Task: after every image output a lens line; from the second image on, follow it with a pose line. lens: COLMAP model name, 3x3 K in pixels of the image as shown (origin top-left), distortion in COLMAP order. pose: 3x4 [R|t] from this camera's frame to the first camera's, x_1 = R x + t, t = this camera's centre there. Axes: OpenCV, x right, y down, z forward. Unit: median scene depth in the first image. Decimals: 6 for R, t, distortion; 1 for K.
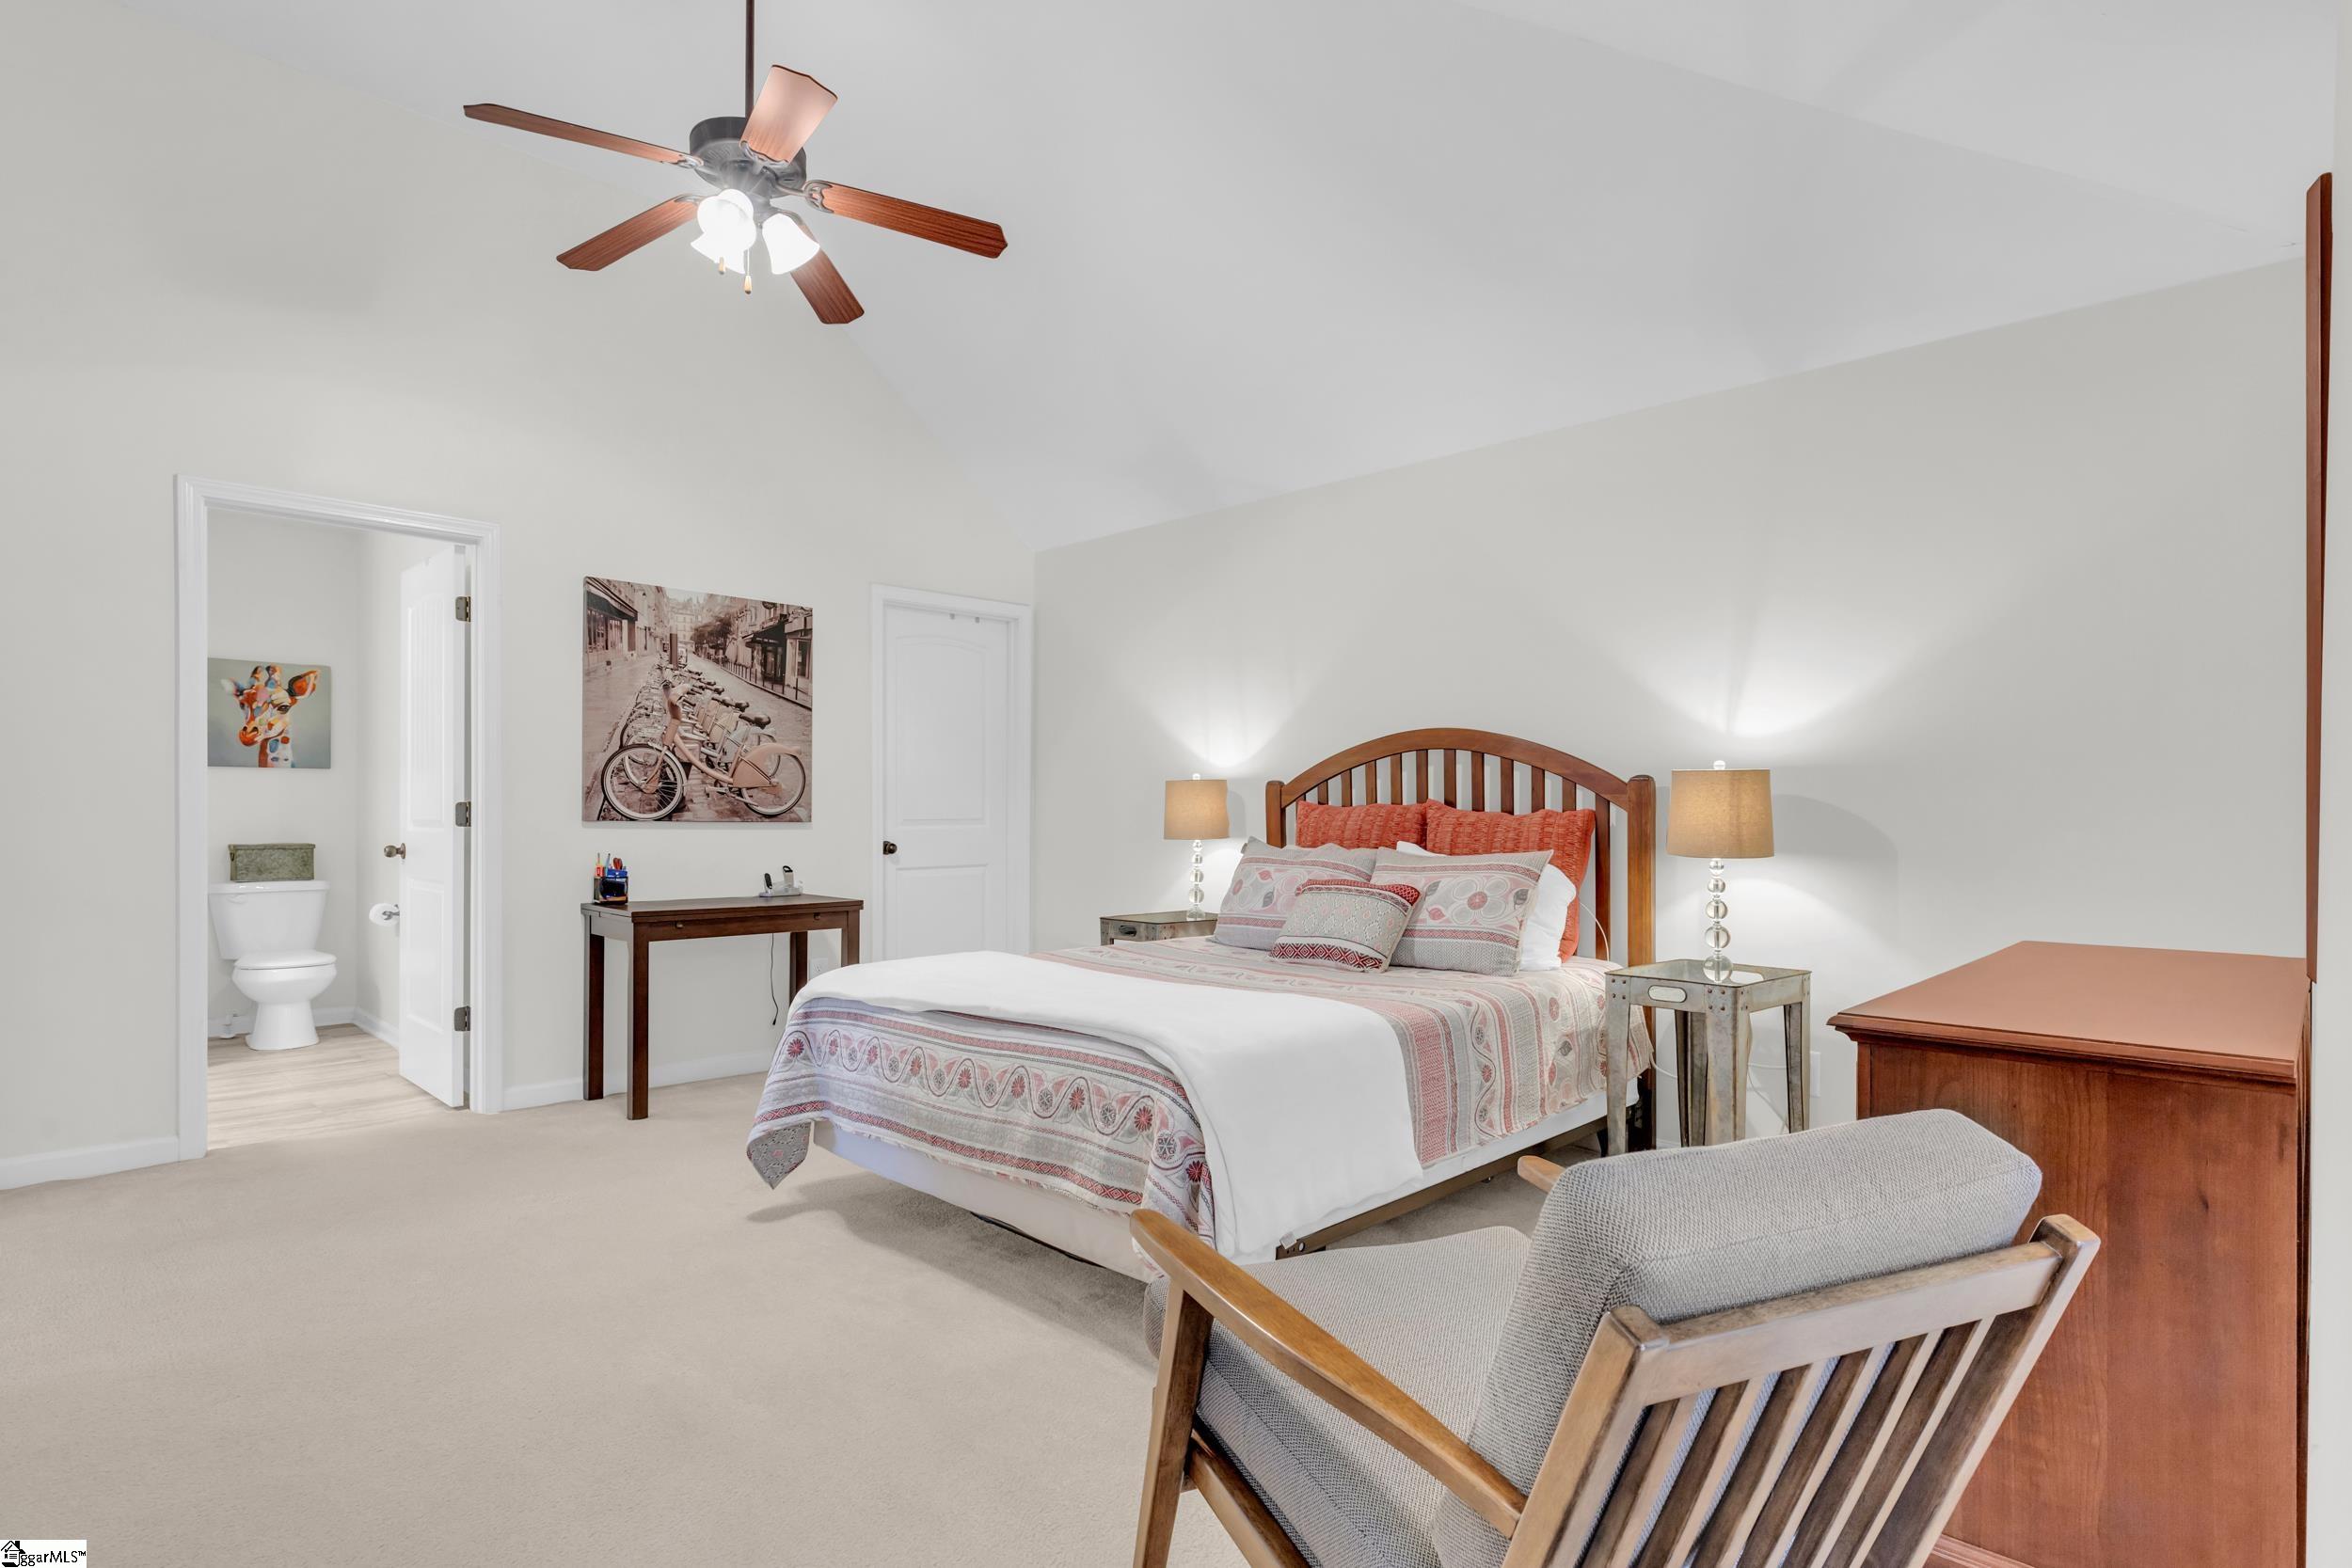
lens RADIAL K [[1178.0, 0, 1190.1], [0, 1178.0, 805.9], [0, 0, 1]] dist [0.002535, 0.000032]
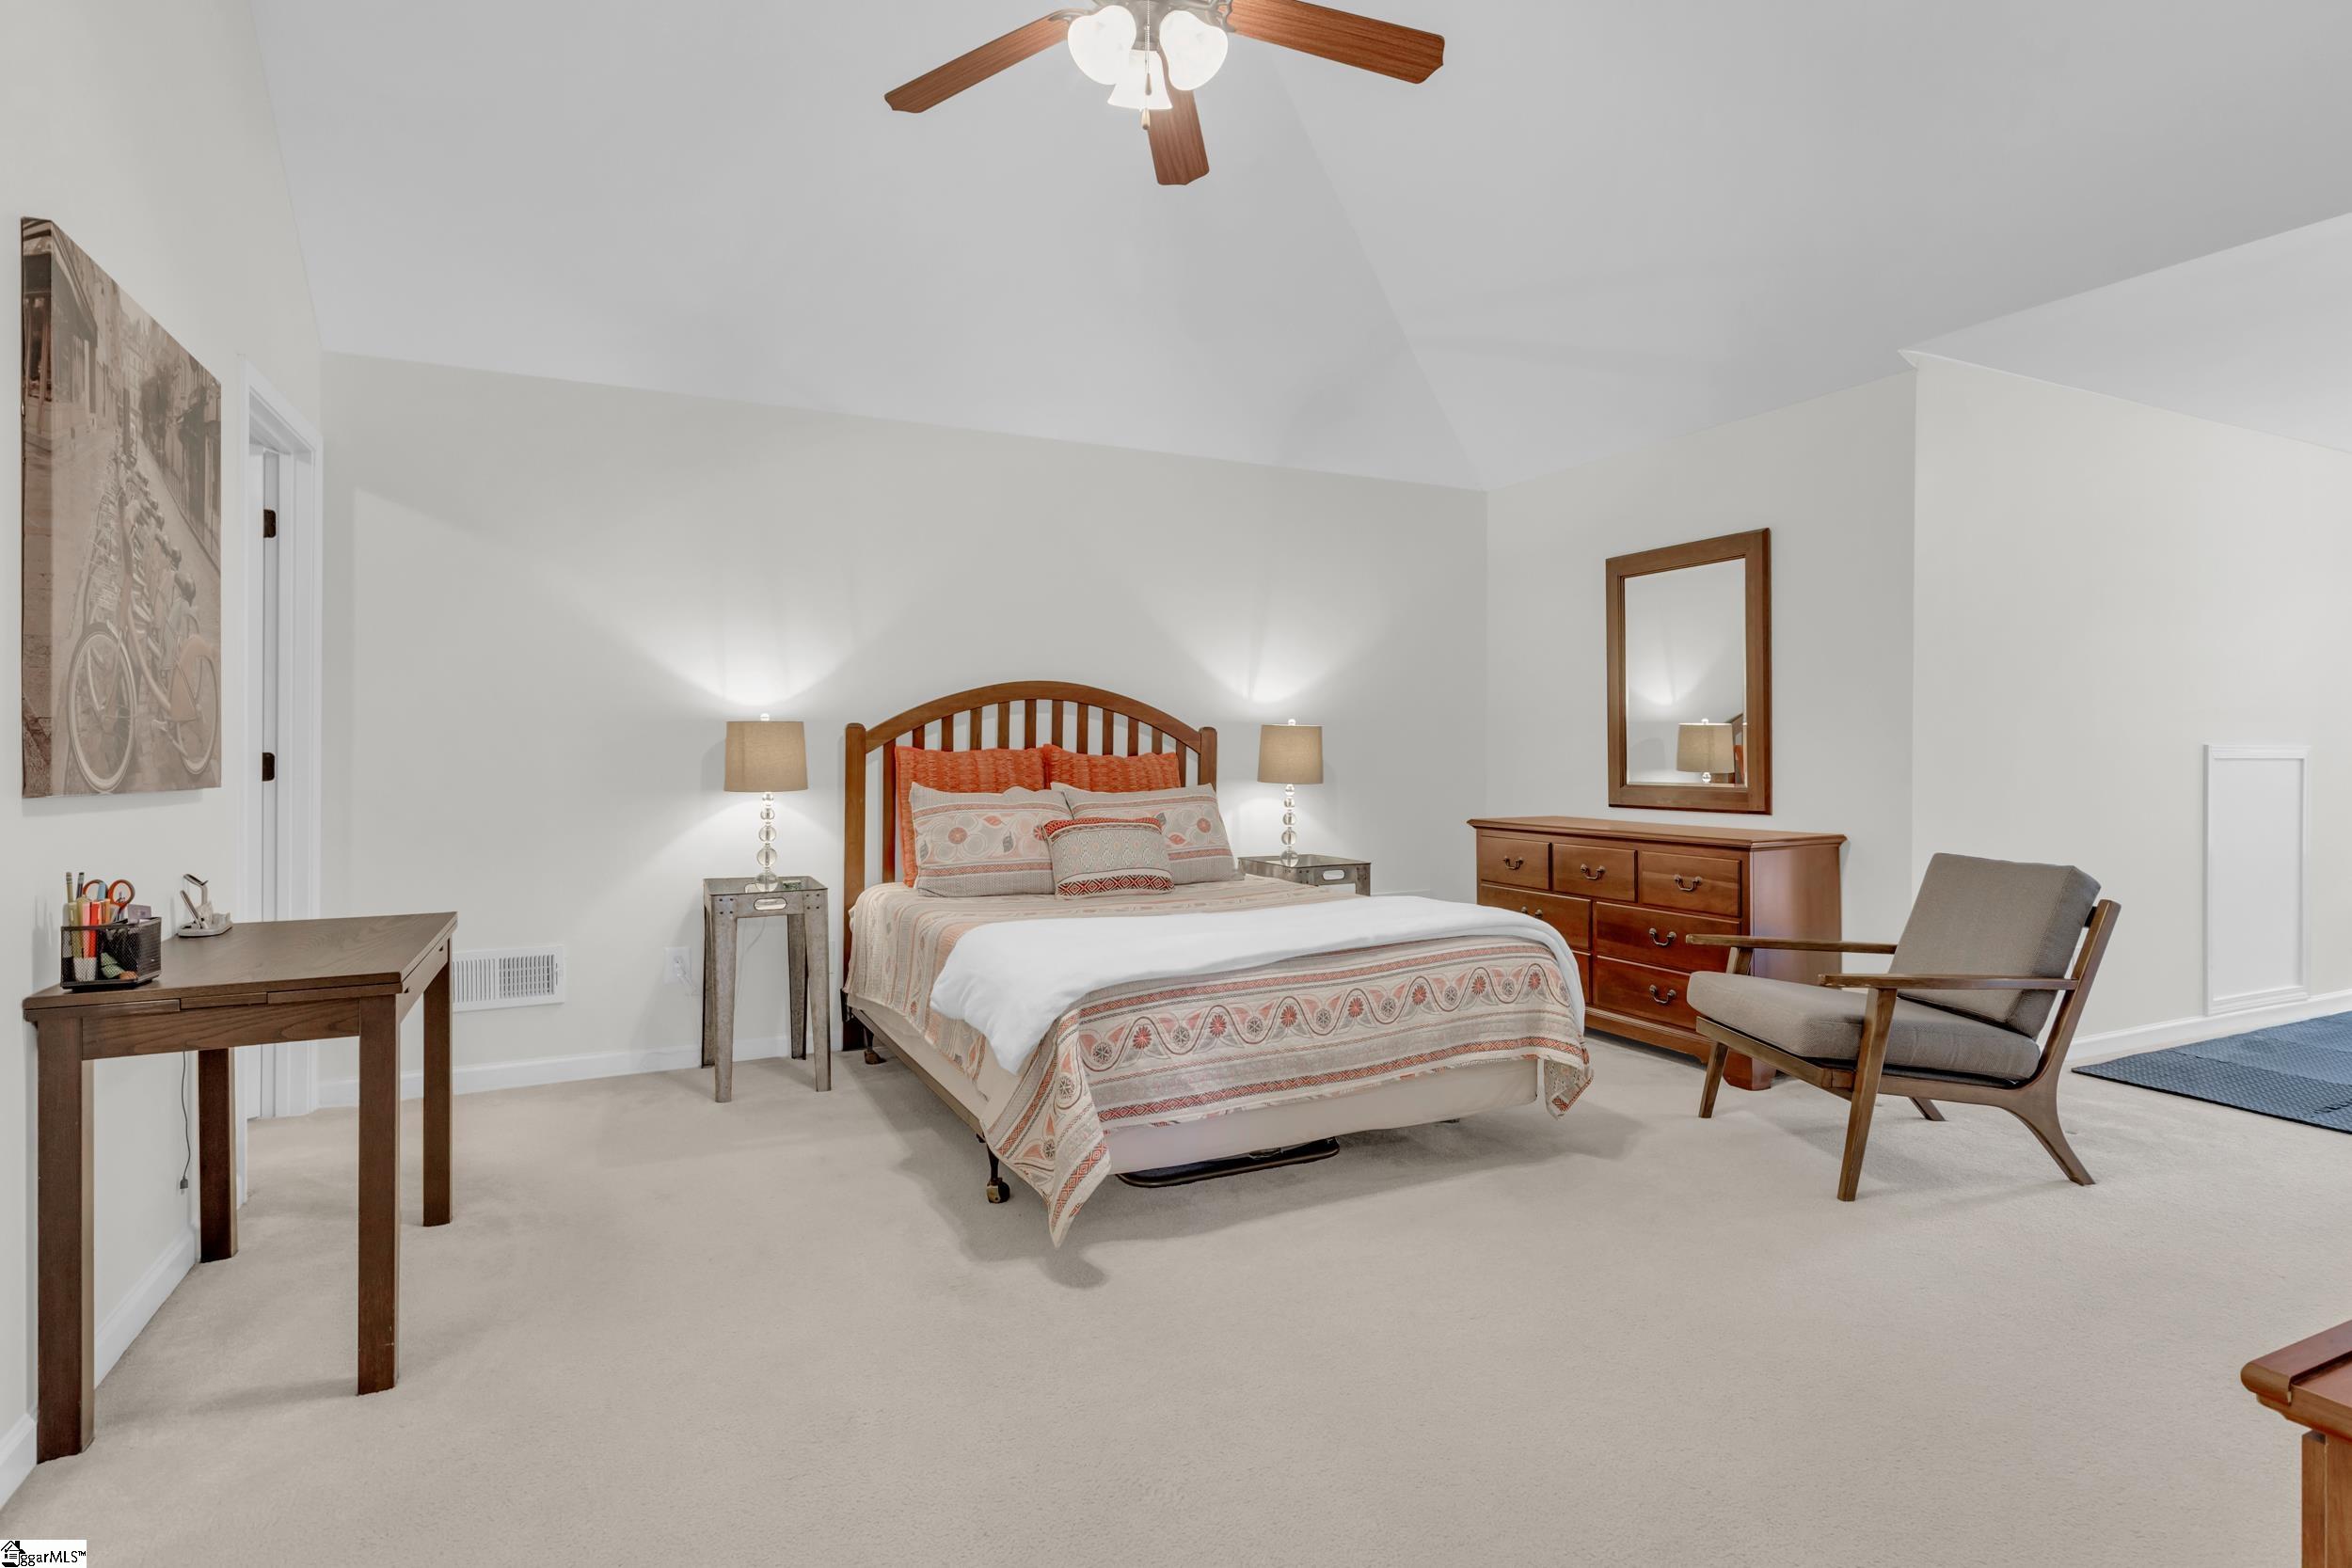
lens RADIAL K [[1178.0, 0, 1177.4], [0, 1178.0, 740.5], [0, 0, 1]] dist [0.002535, 0.000032]
pose [[0.346258, 0.001116, 0.938139, -0.948389], [-0.000180, 0.999999, -0.001123, -0.009569], [-0.938139, 0.000220, 0.346258, 0.585232]]
